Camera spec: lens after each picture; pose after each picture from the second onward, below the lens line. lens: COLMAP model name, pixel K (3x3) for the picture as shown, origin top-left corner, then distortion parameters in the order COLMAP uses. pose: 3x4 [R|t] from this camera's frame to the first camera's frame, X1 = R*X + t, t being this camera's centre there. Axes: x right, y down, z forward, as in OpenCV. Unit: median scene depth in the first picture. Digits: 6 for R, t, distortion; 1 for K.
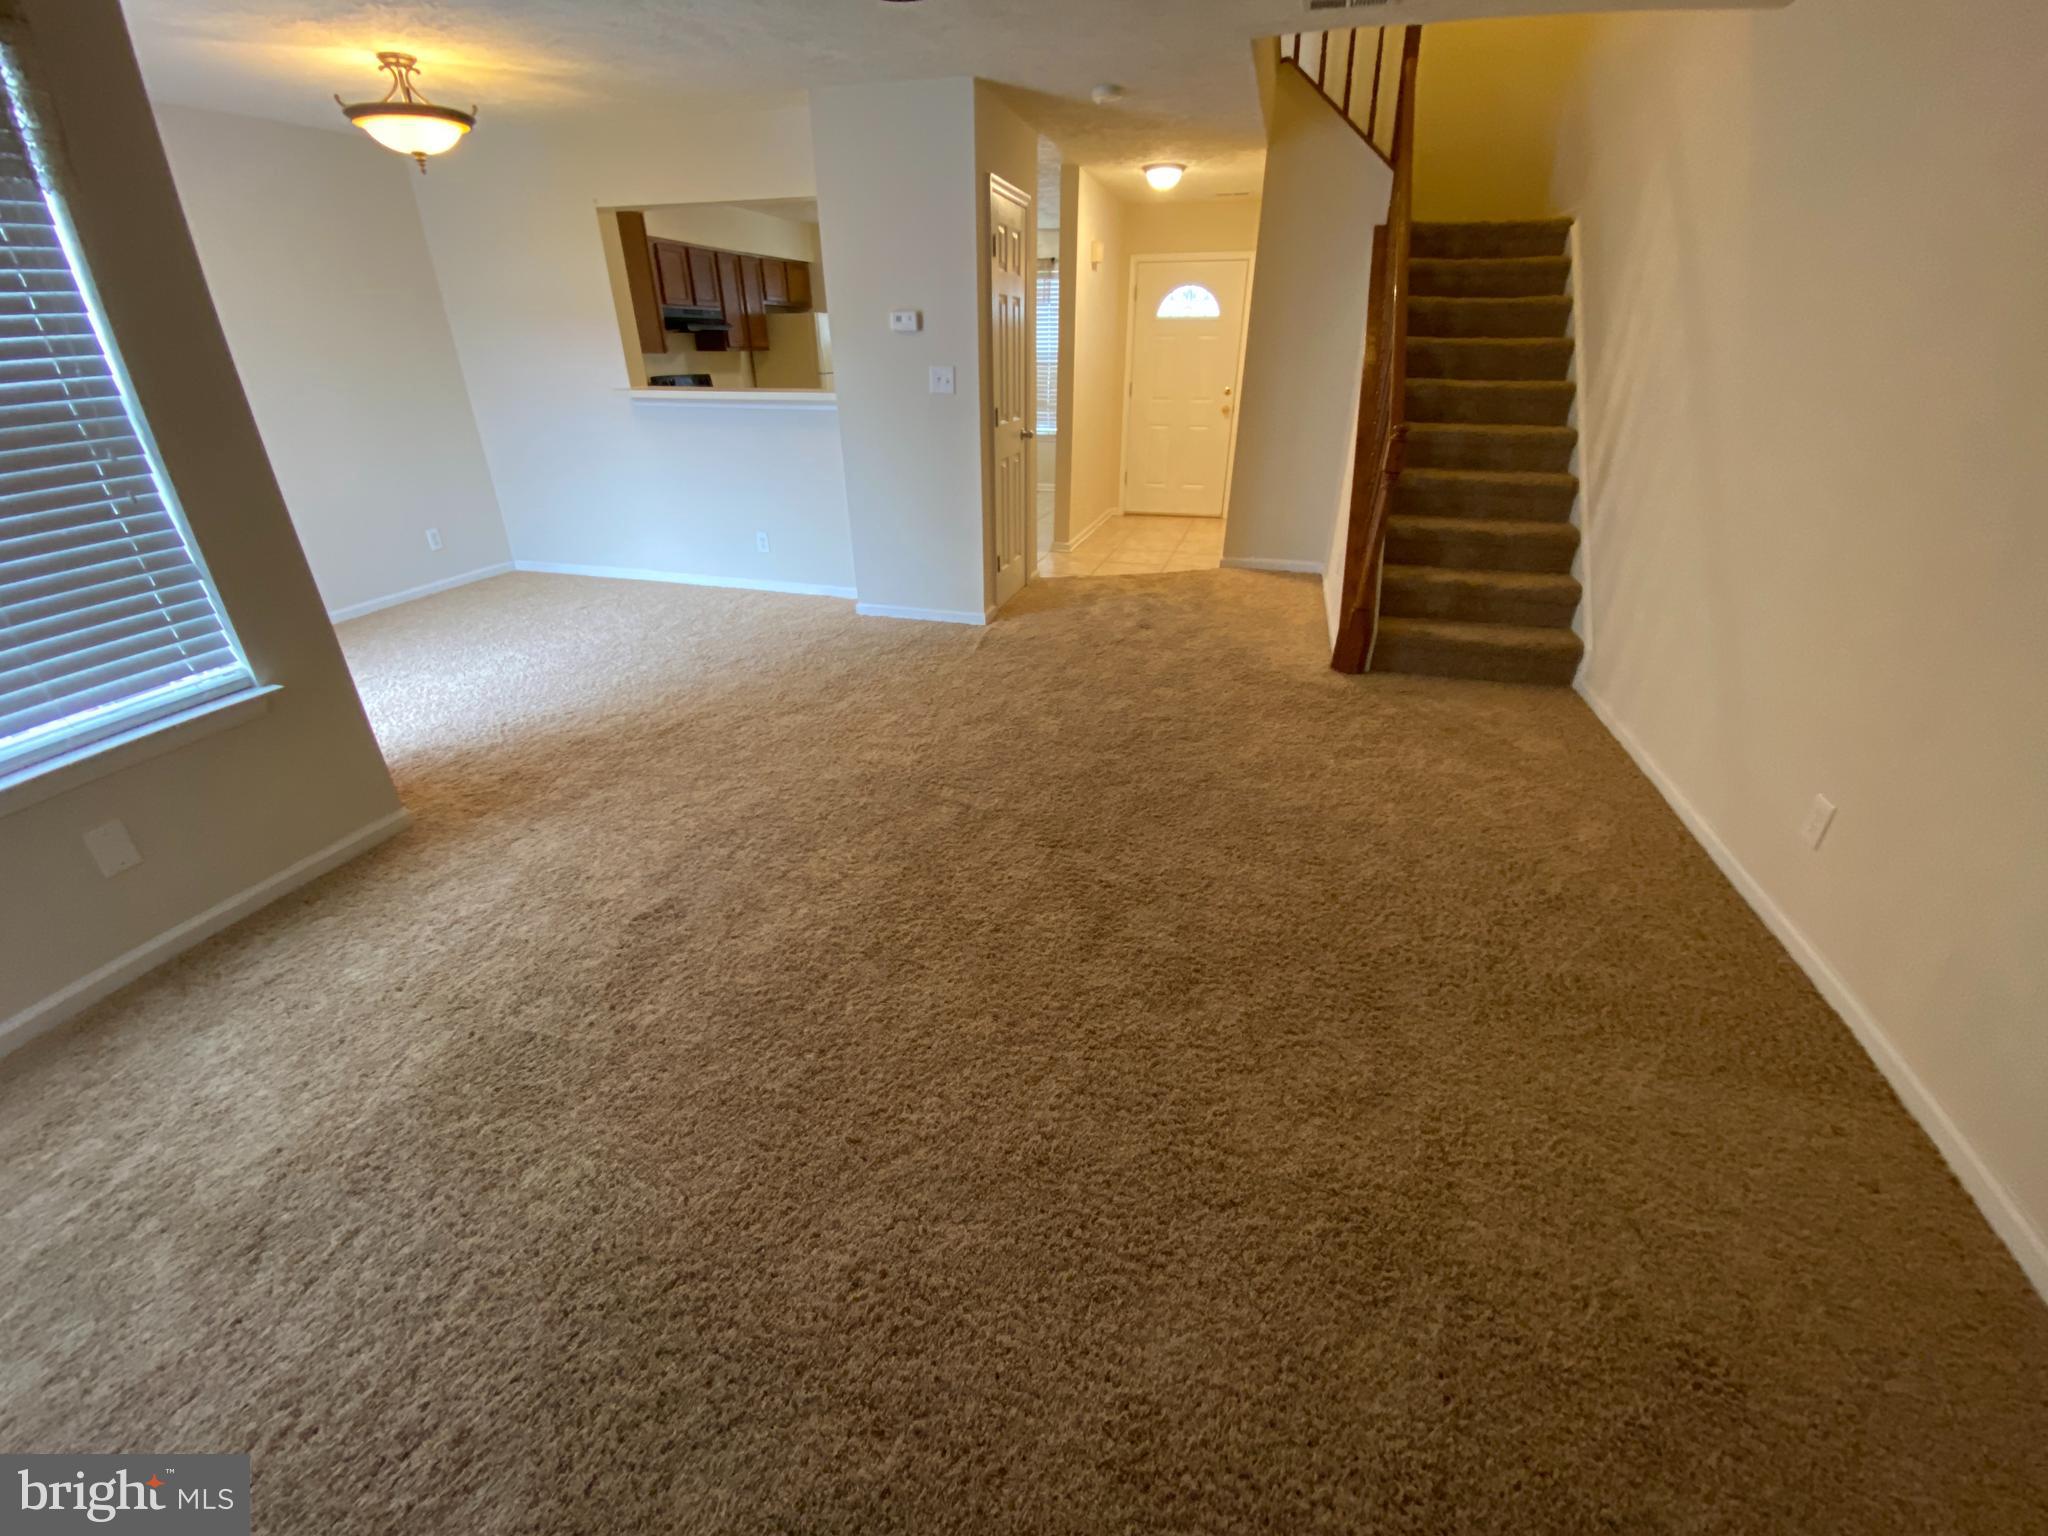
lens RADIAL K [[833.4, 0, 1027.5], [0, 833.4, 779.2], [0, 0, 1]] dist [0.017440, -0.023602]
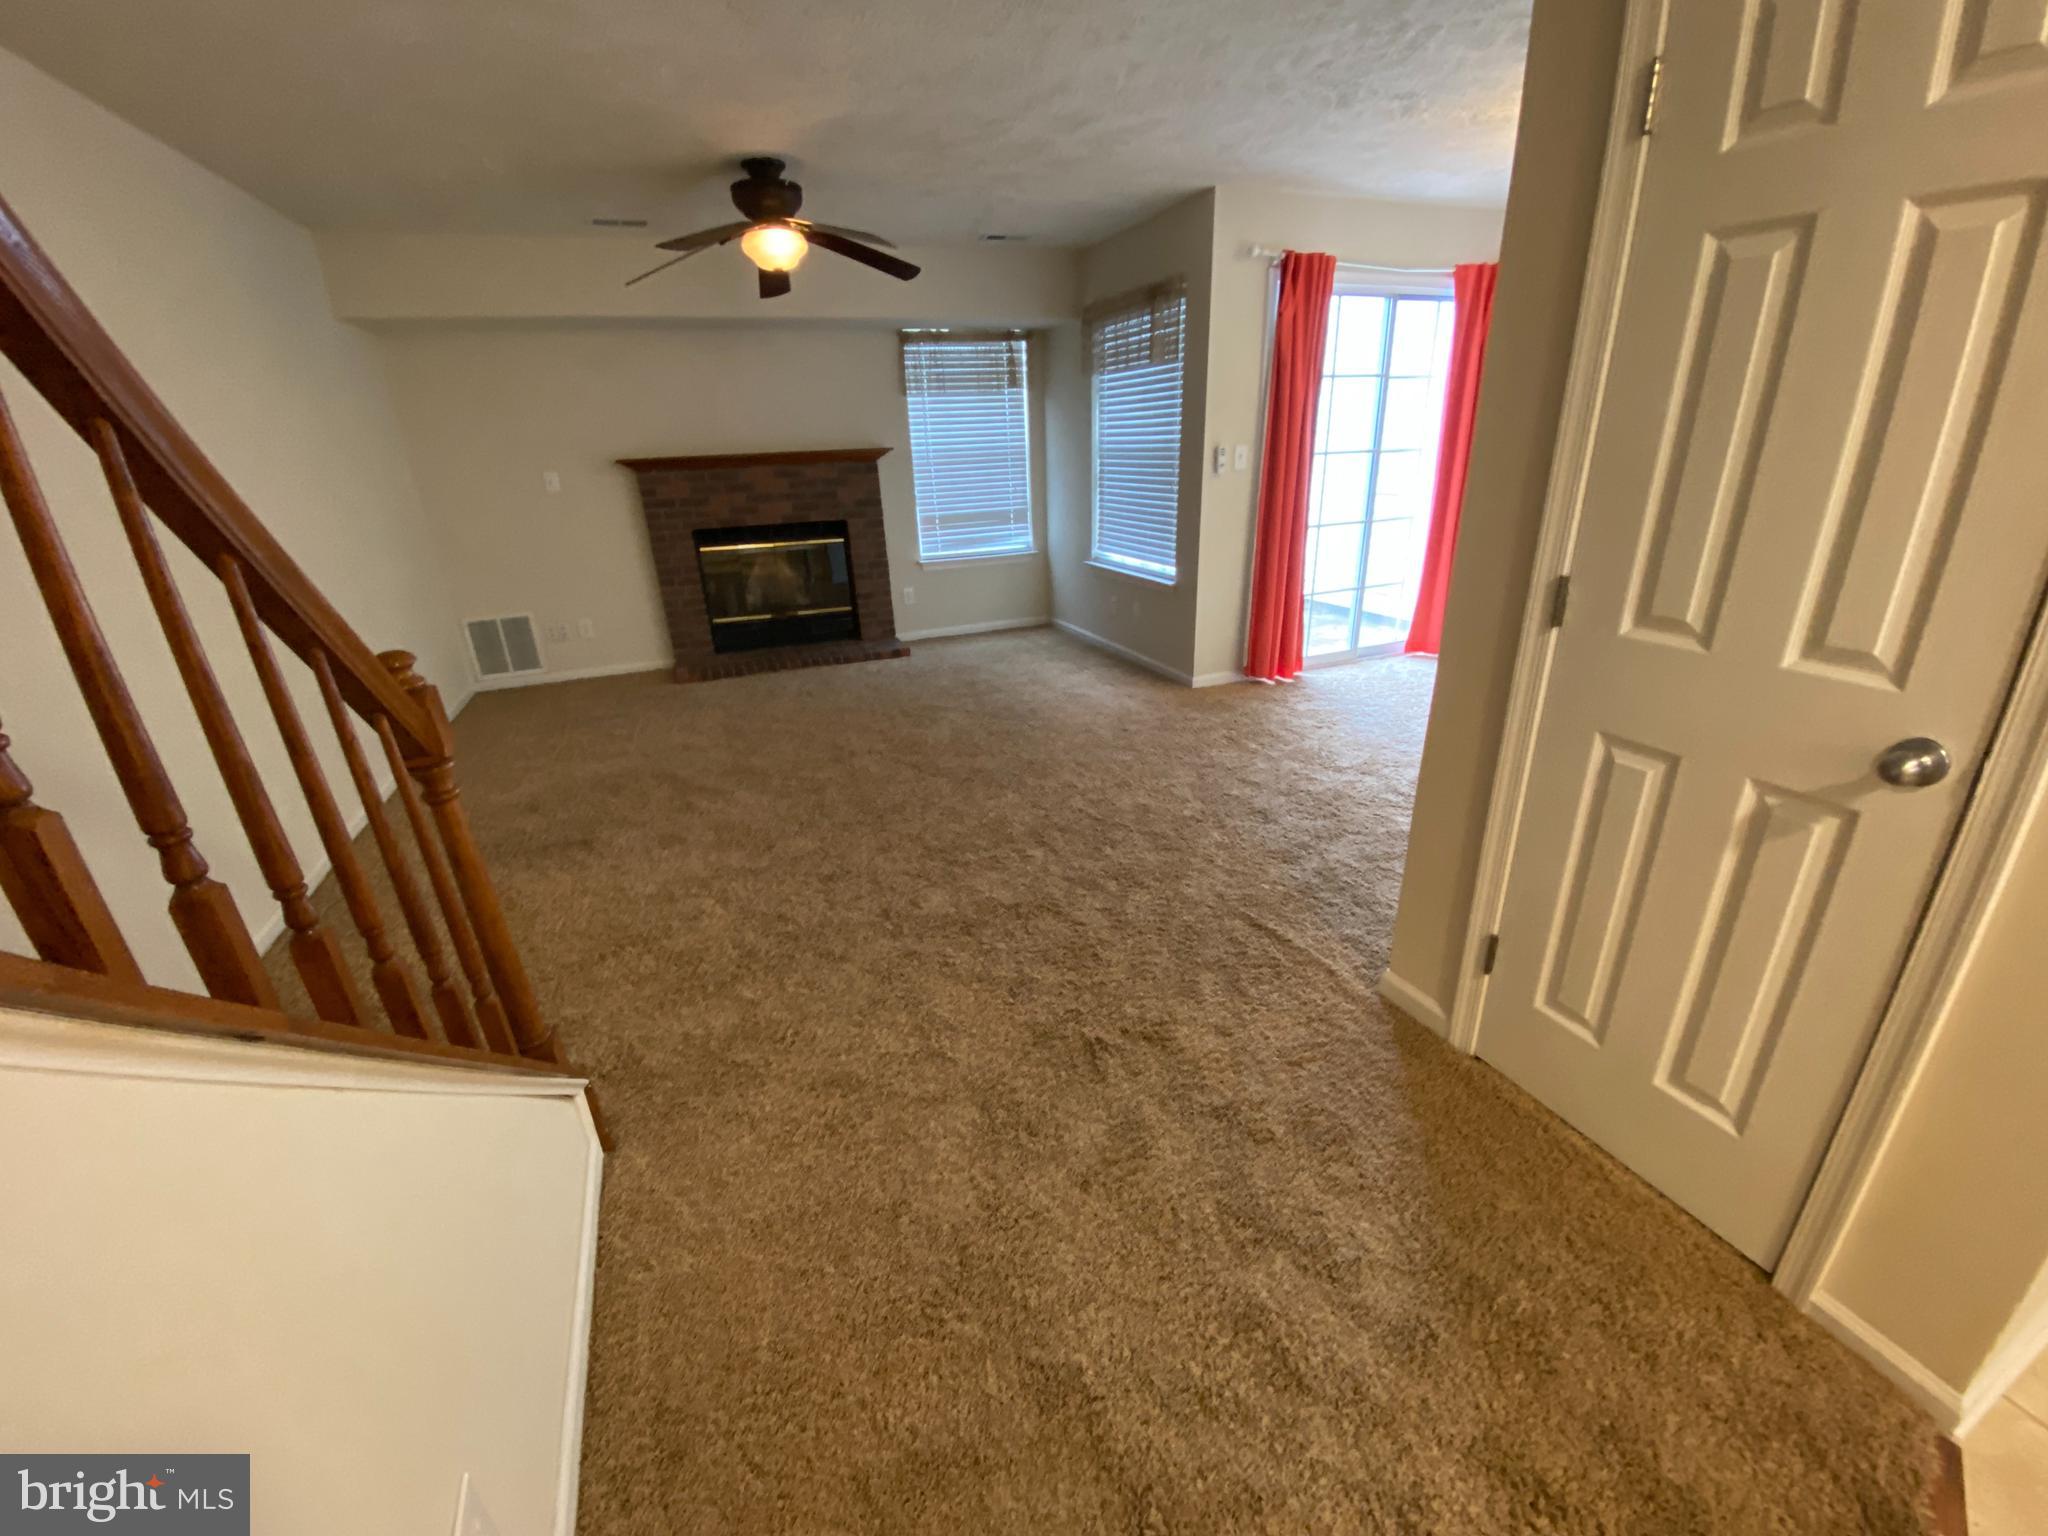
lens RADIAL K [[833.4, 0, 1027.5], [0, 833.4, 779.2], [0, 0, 1]] dist [0.017440, -0.023602]
pose [[-0.791083, 0.260782, -0.553336, 0.427484], [-0.248434, 0.689645, 0.680199, -0.693925], [0.558988, 0.675561, -0.480779, 1.330759]]
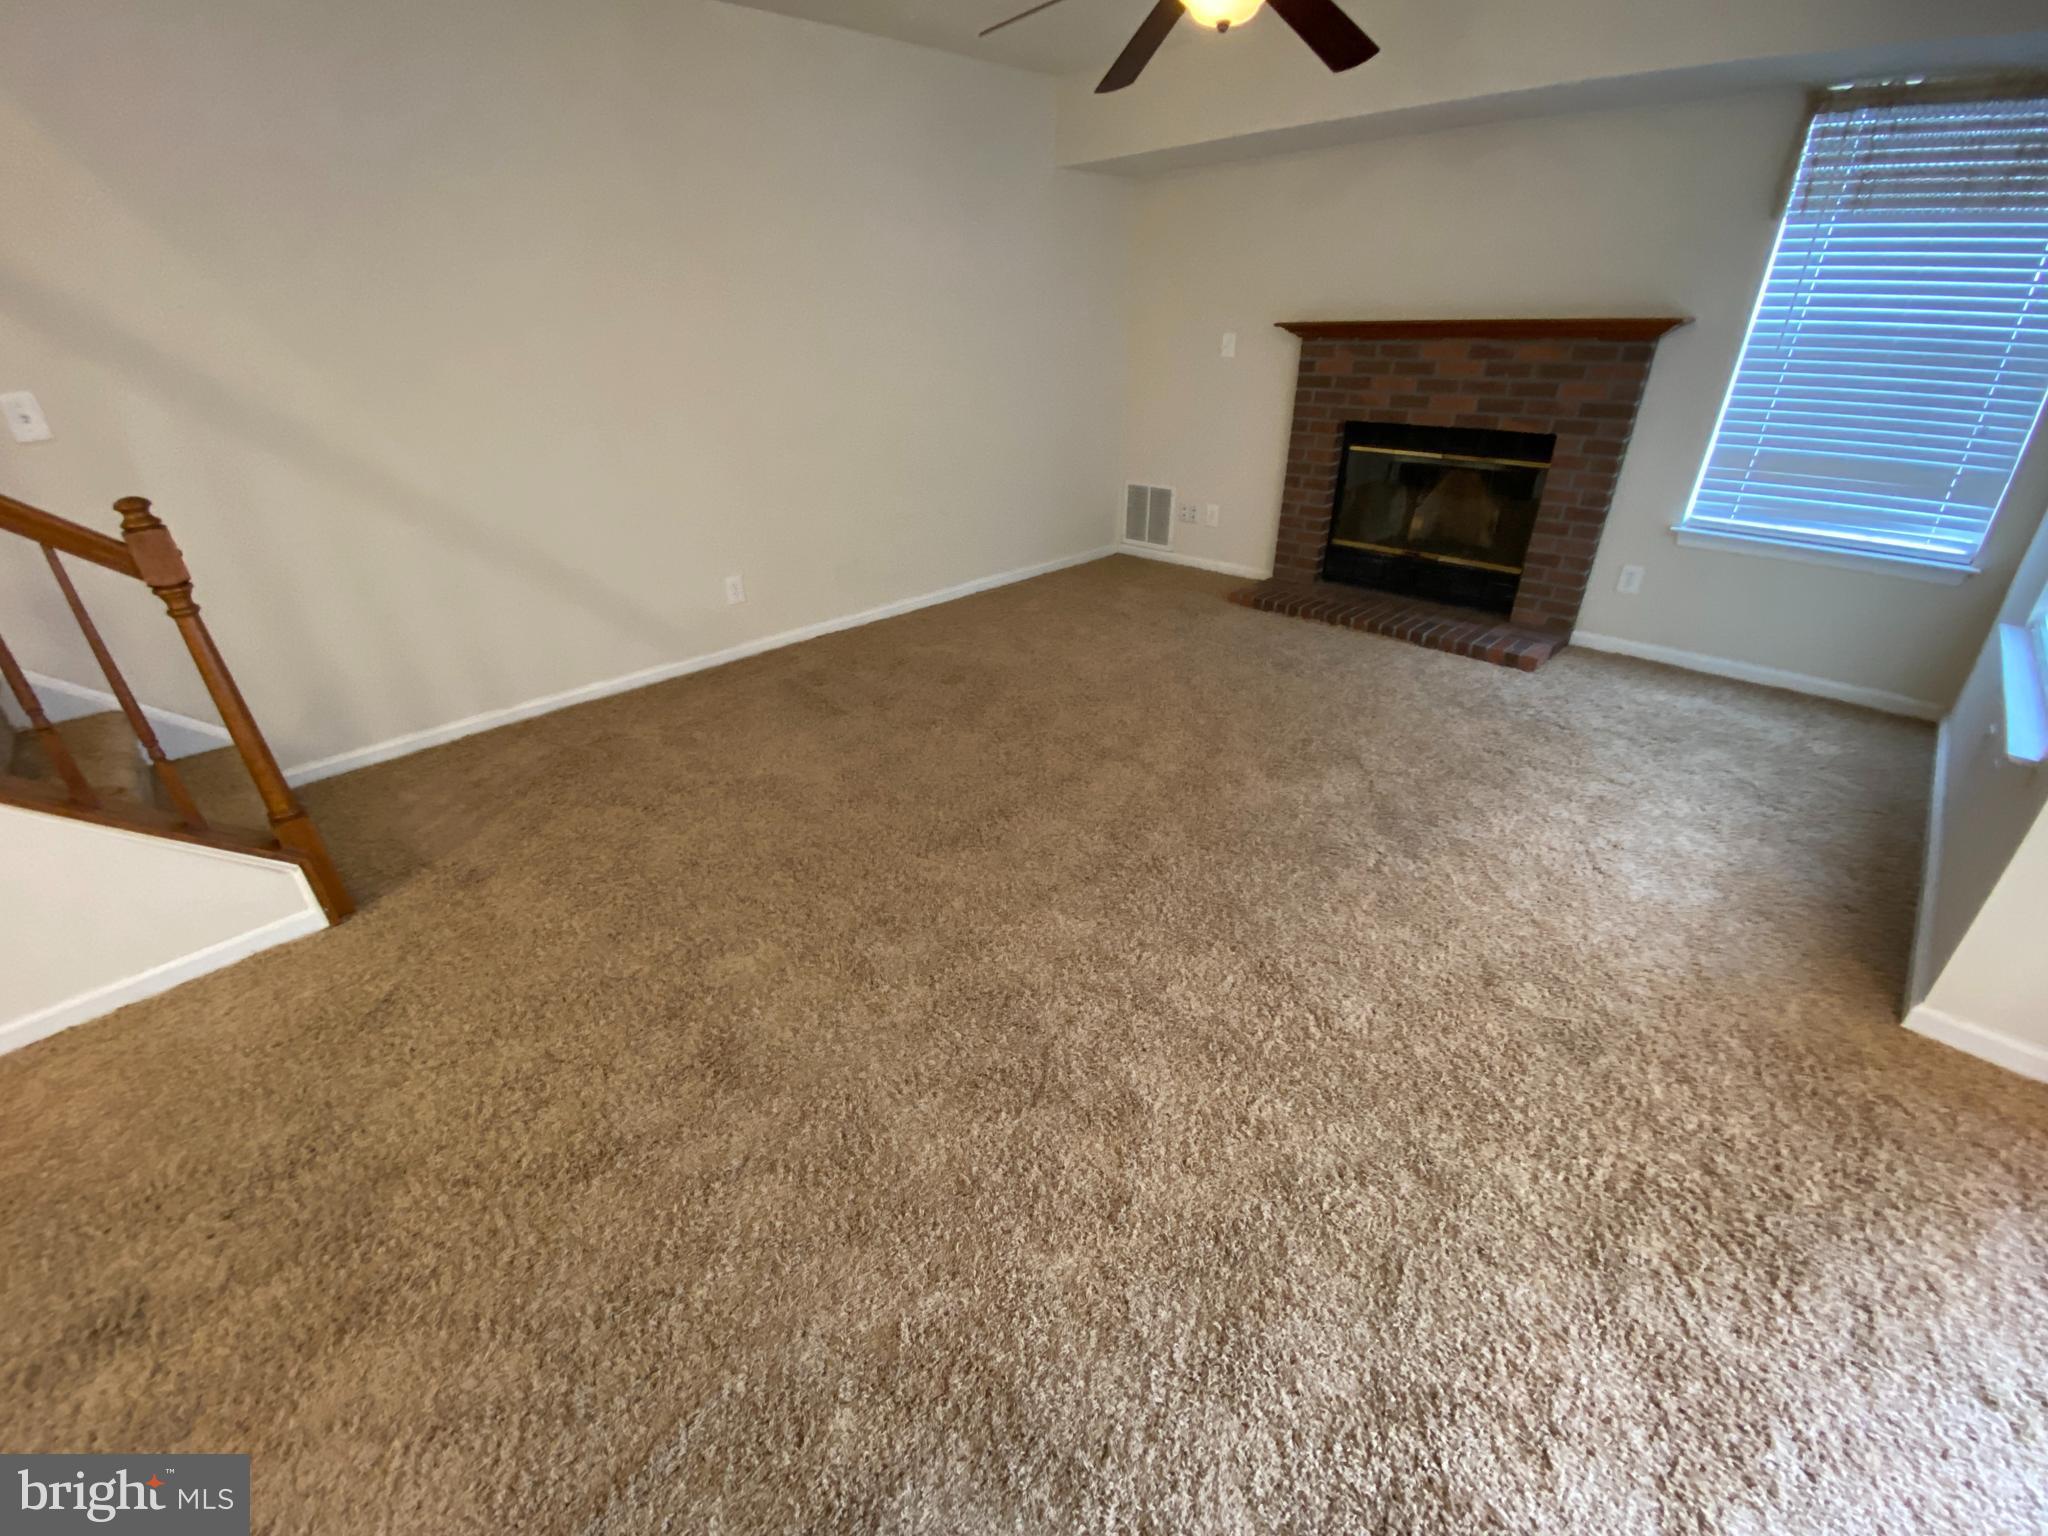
lens RADIAL K [[829.3, 0, 1019.4], [0, 829.3, 768.0], [0, 0, 1]] dist [0.017217, -0.022868]
pose [[-0.868067, -0.216723, 0.446644, -0.276670], [0.250111, 0.586244, 0.770560, -0.555436], [-0.428840, 0.780608, -0.454694, 1.071845]]
